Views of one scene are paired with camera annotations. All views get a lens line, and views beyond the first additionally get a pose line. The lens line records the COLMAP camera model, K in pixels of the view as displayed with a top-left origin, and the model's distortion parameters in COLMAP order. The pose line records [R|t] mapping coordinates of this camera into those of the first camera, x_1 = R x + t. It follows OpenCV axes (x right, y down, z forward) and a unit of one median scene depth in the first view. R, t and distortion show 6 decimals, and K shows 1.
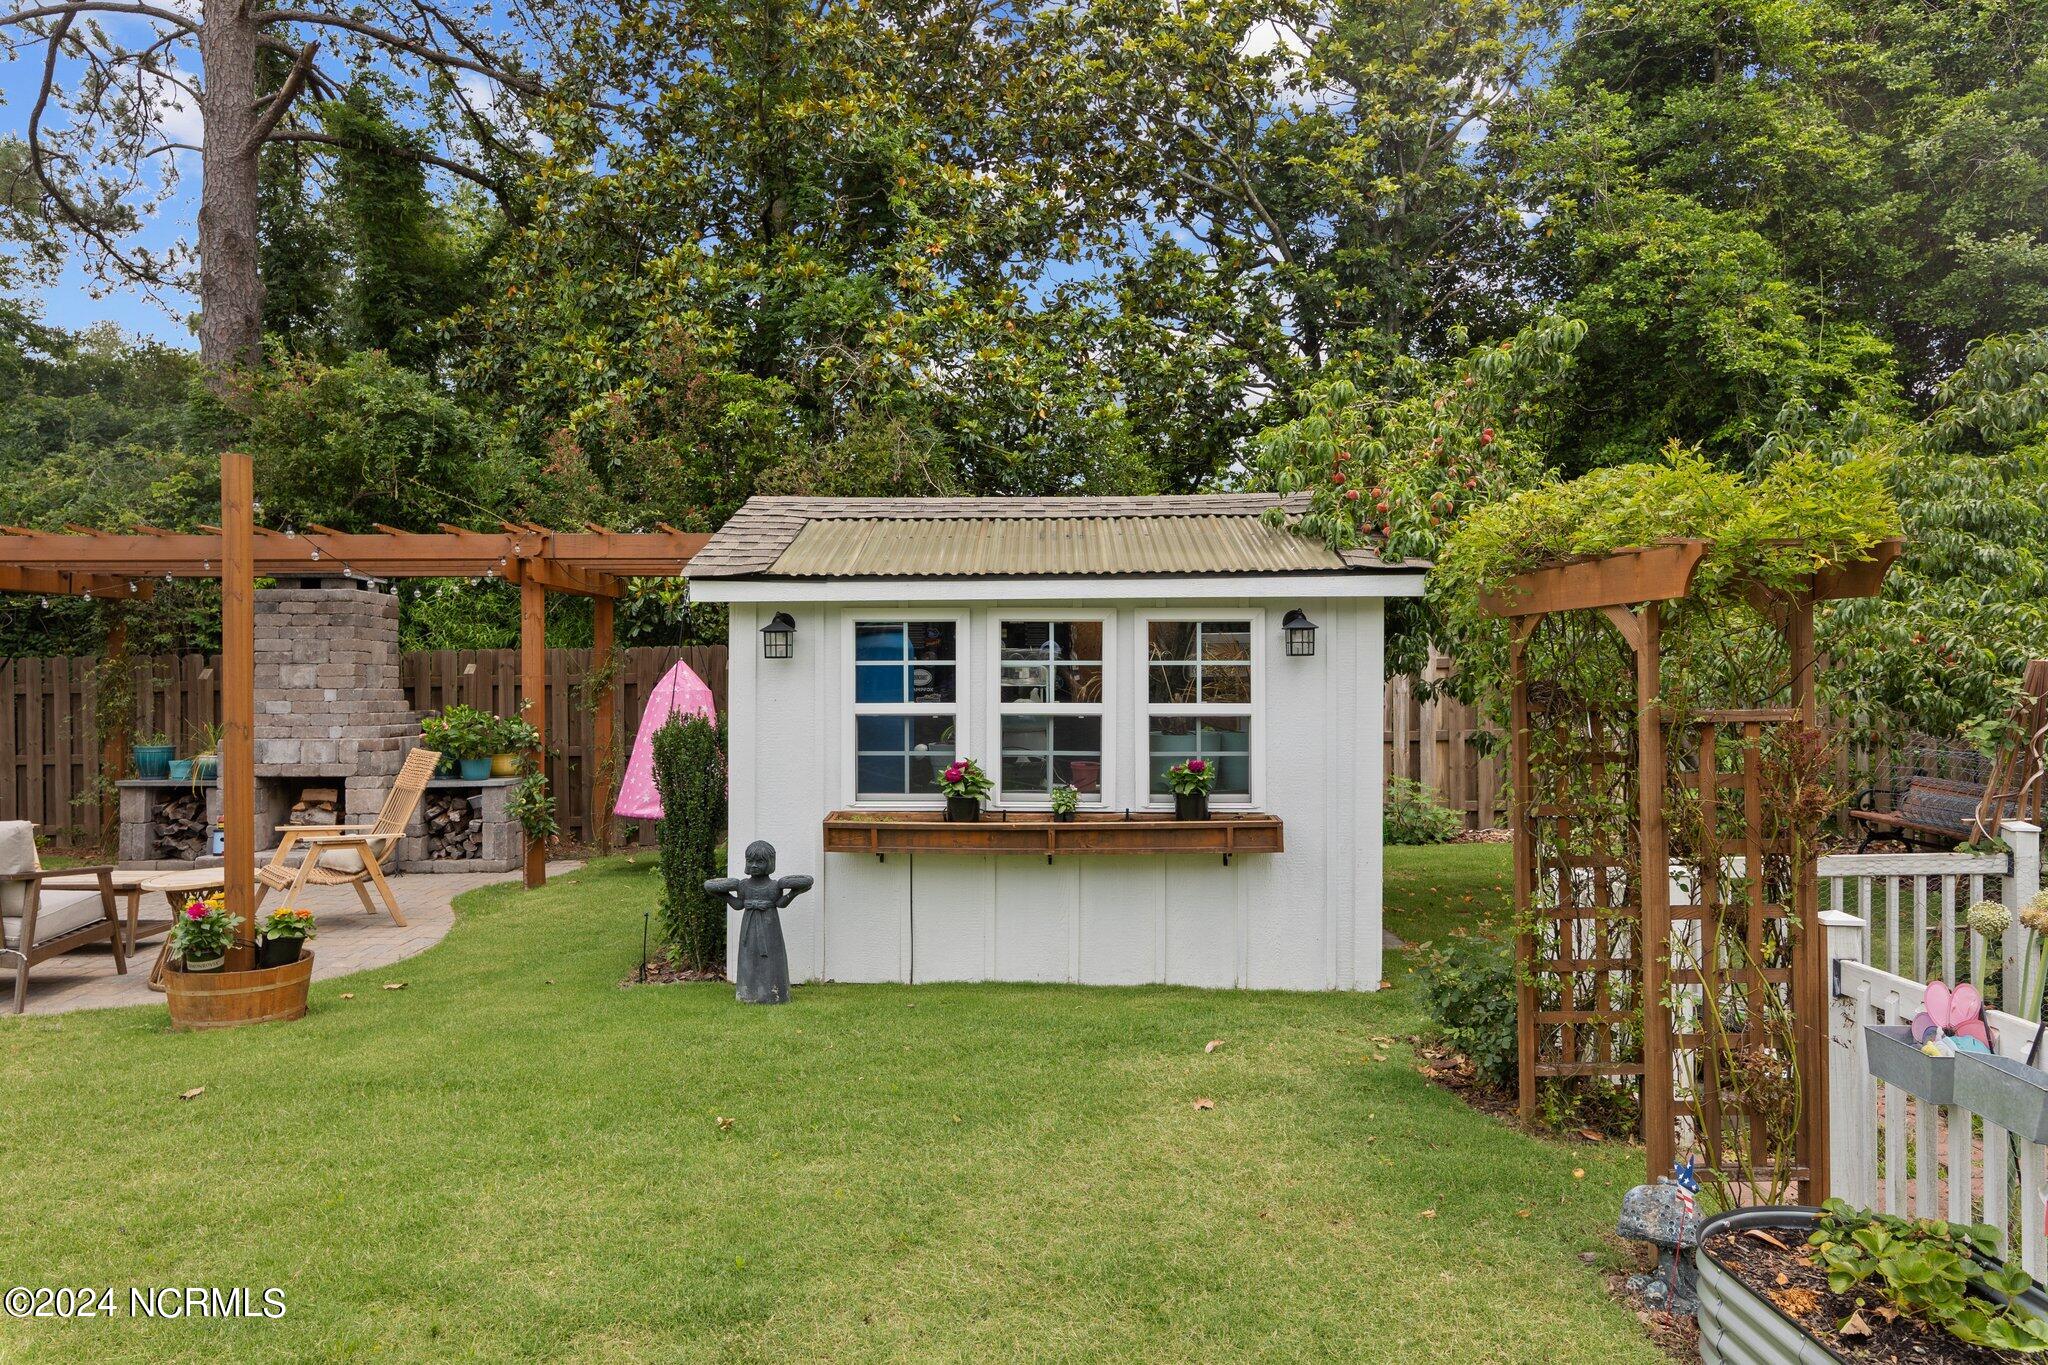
lens RADIAL K [[1345.1, 0, 1012.1], [0, 1345.1, 677.1], [0, 0, 1]] dist [-0.000506, -0.003173]
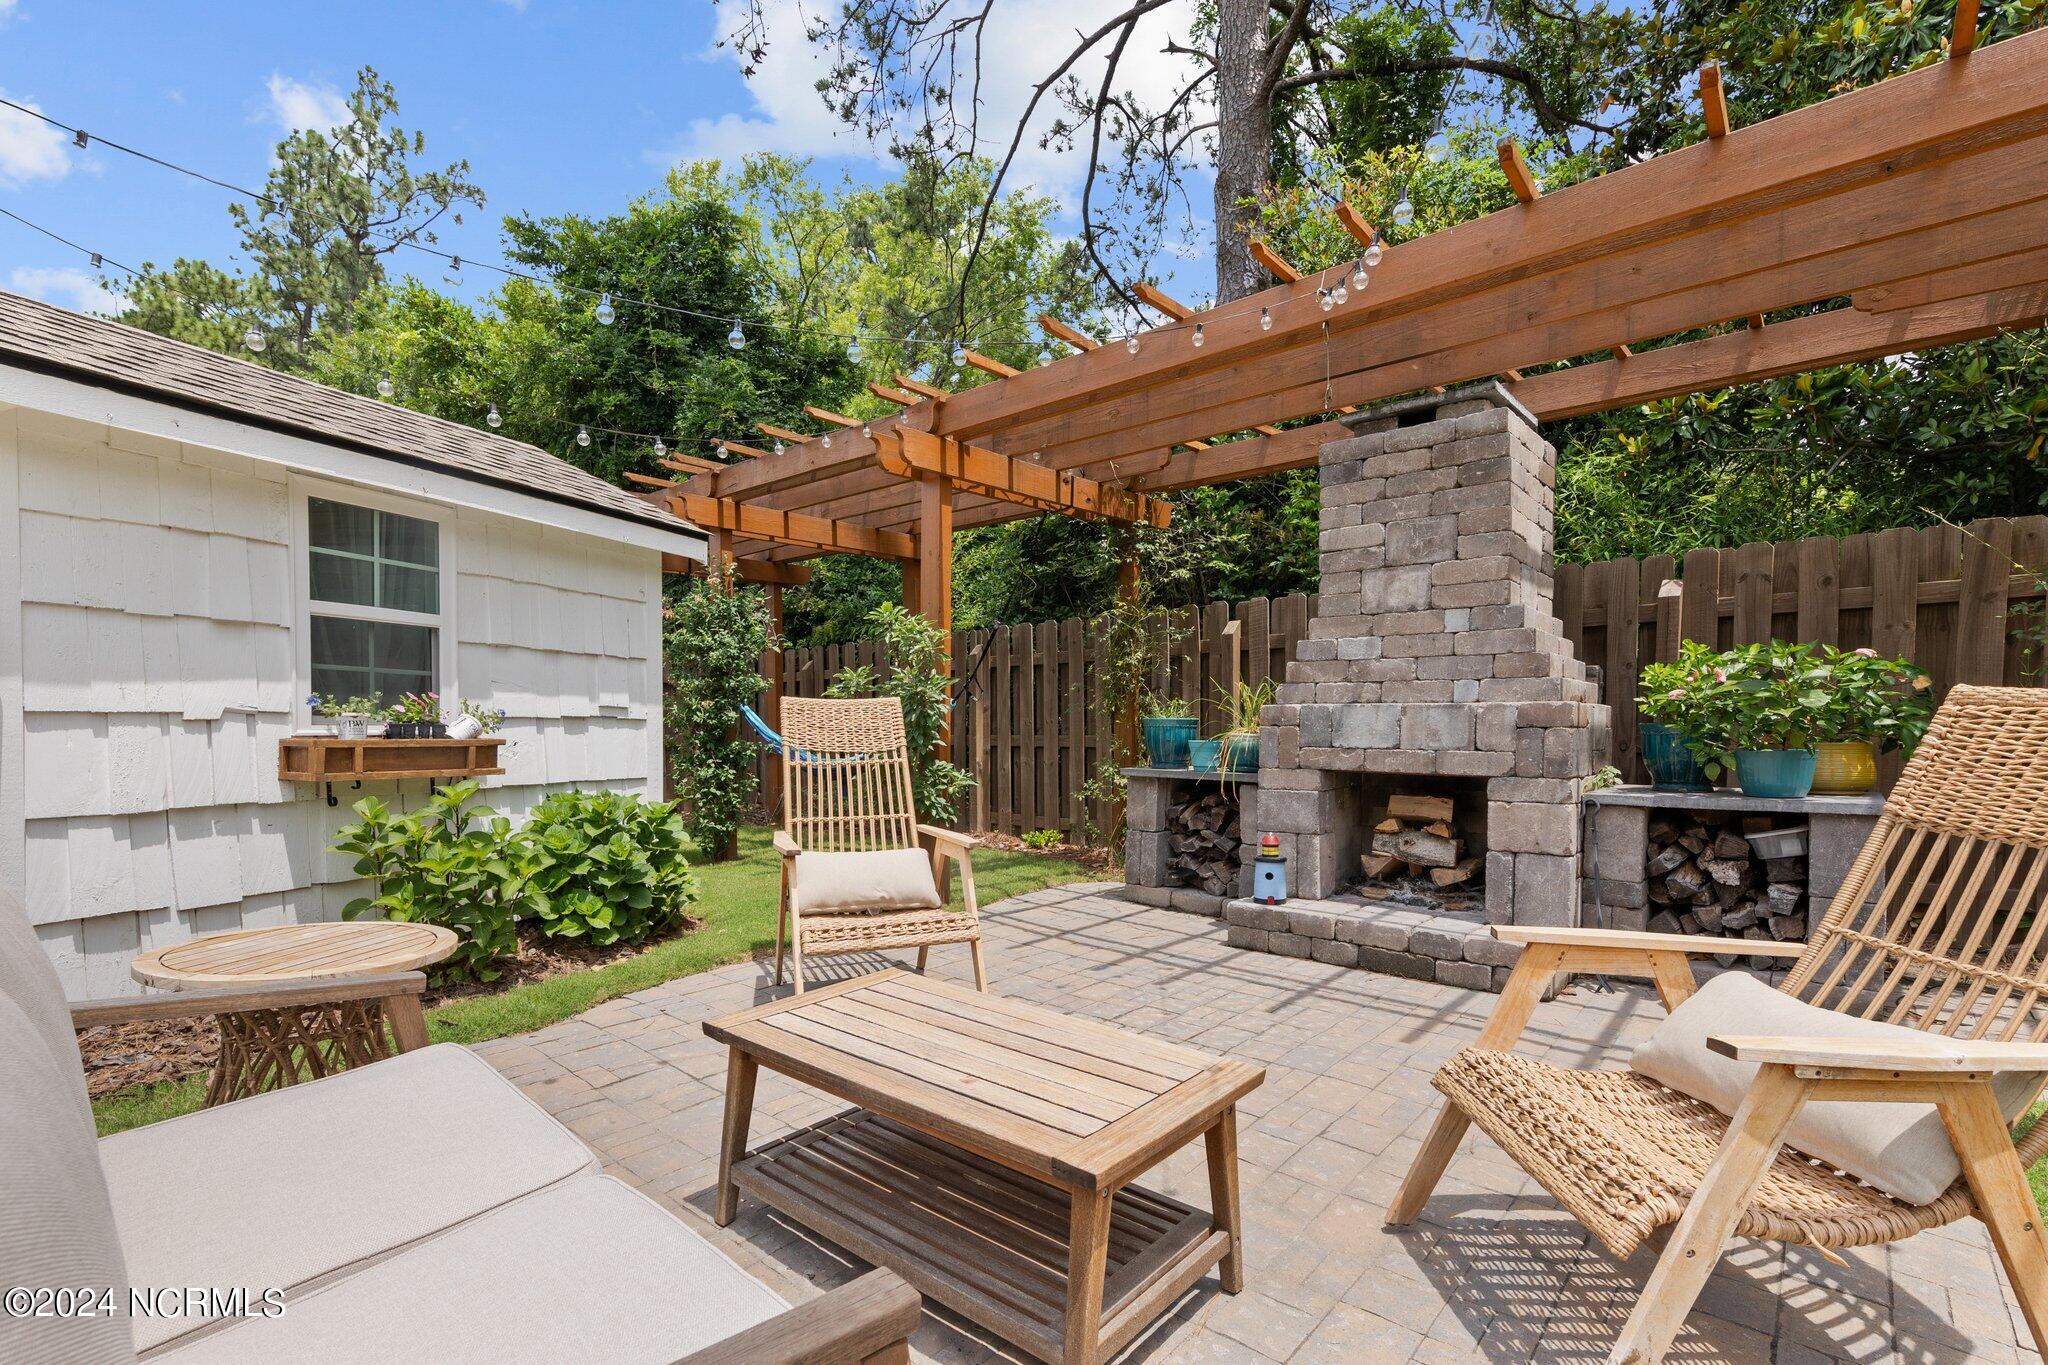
lens RADIAL K [[941.2, 0, 1017.4], [0, 941.2, 759.1], [0, 0, 1]] dist [-0.002501, -0.000004]
pose [[0.743975, 0.032249, -0.667429, -0.387547], [0.000732, 0.998795, 0.049077, 0.049391], [0.668207, -0.037001, 0.743055, 0.610352]]
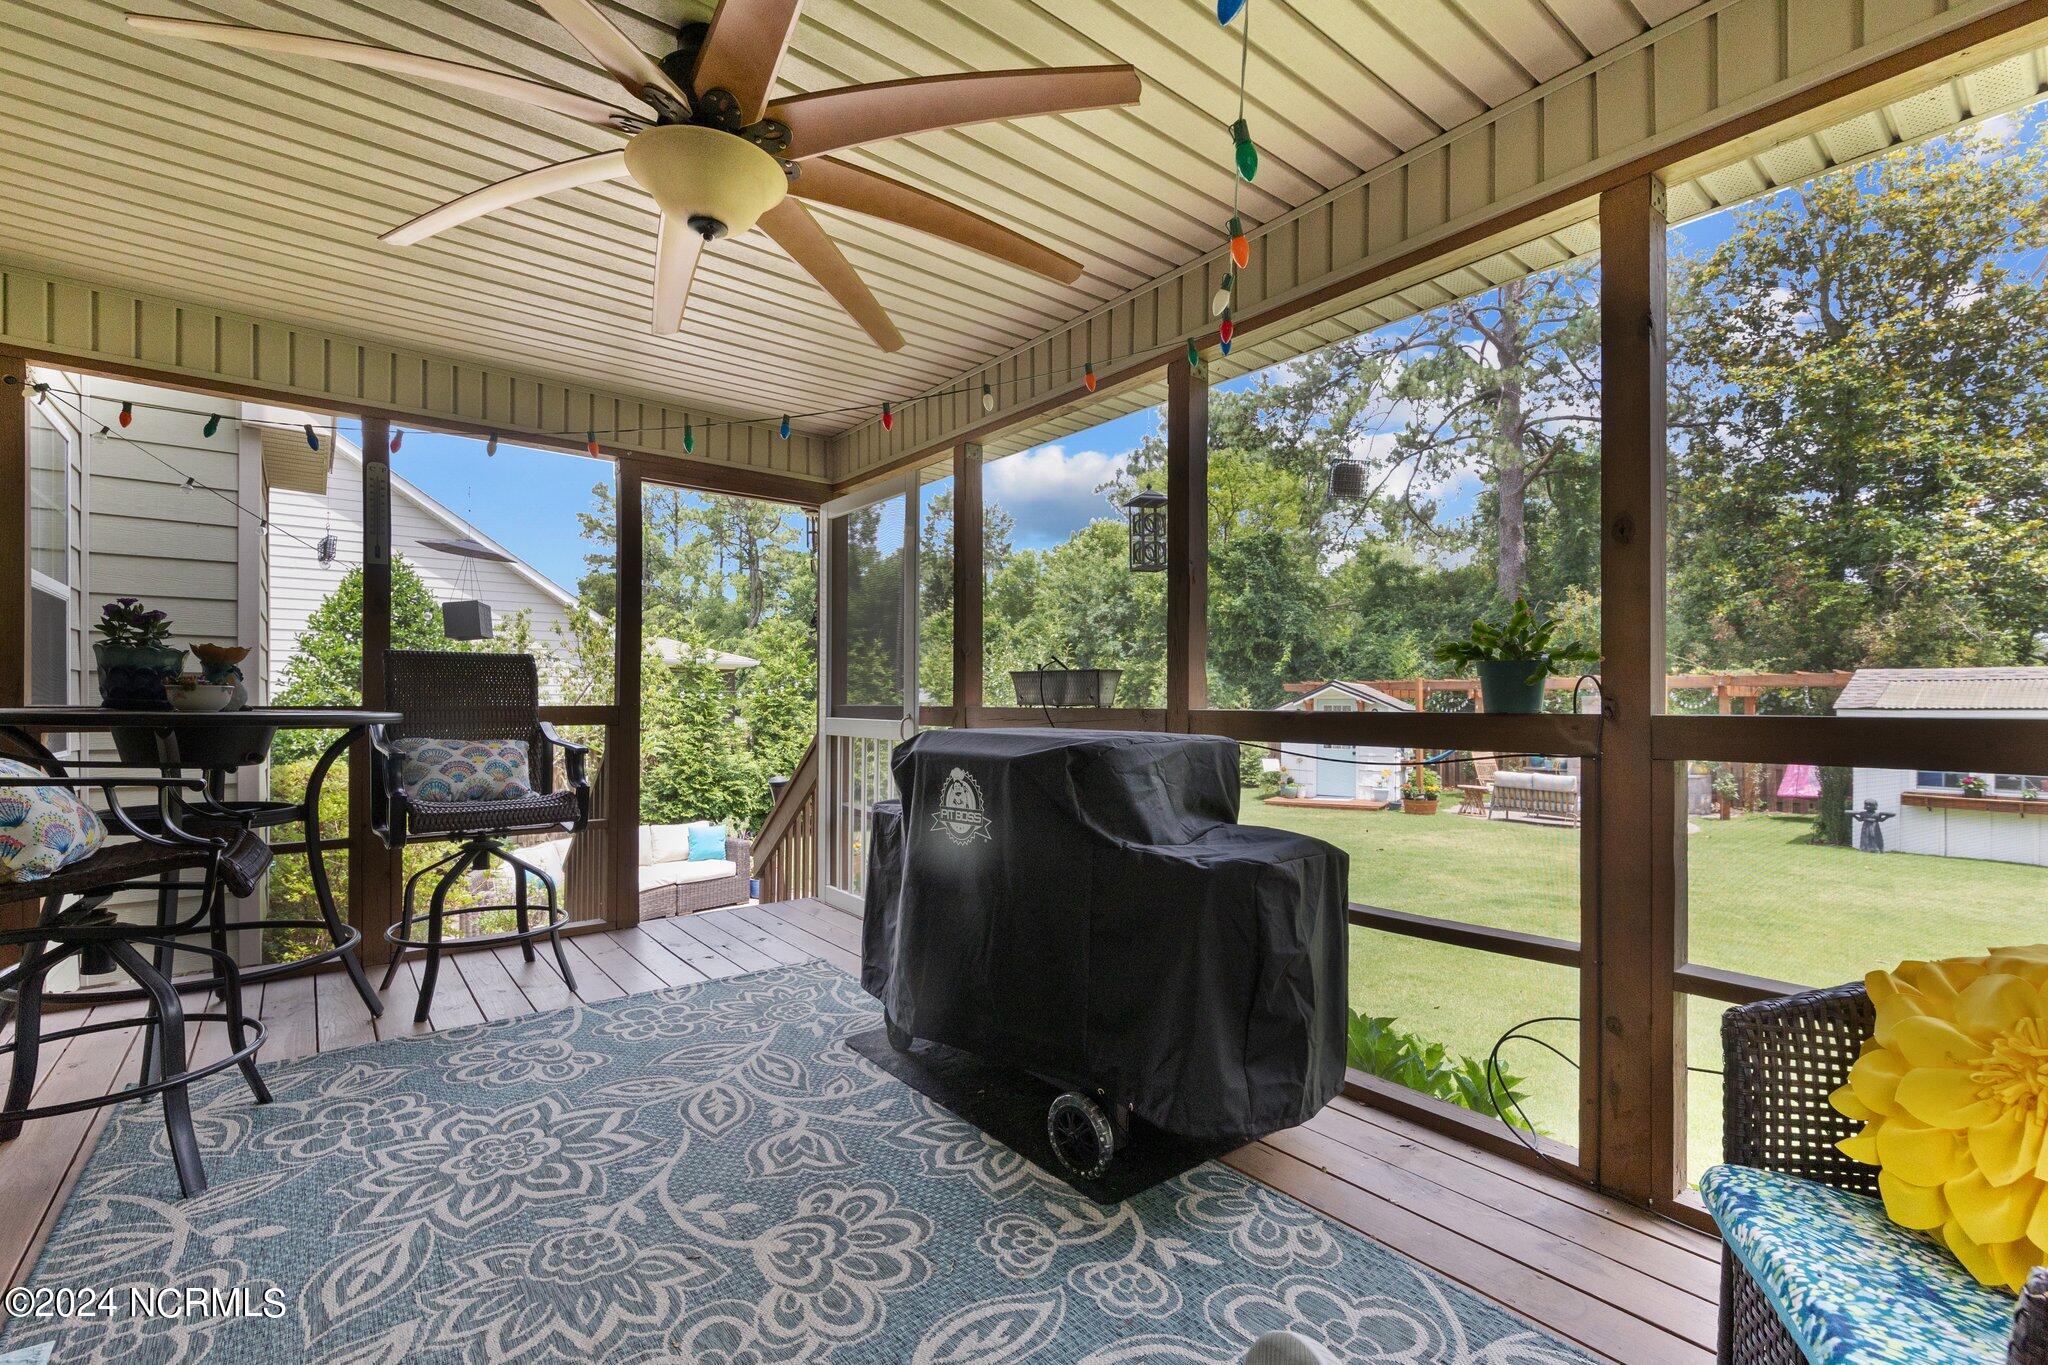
lens RADIAL K [[887.8, 0, 975.3], [0, 887.8, 707.4], [0, 0, 1]] dist [-0.001231, -0.001134]
pose [[0.606709, 0.005893, -0.794902, 0.091523], [-0.005693, 0.999979, 0.003067, -0.040741], [0.794904, 0.002665, 0.606730, -0.968236]]
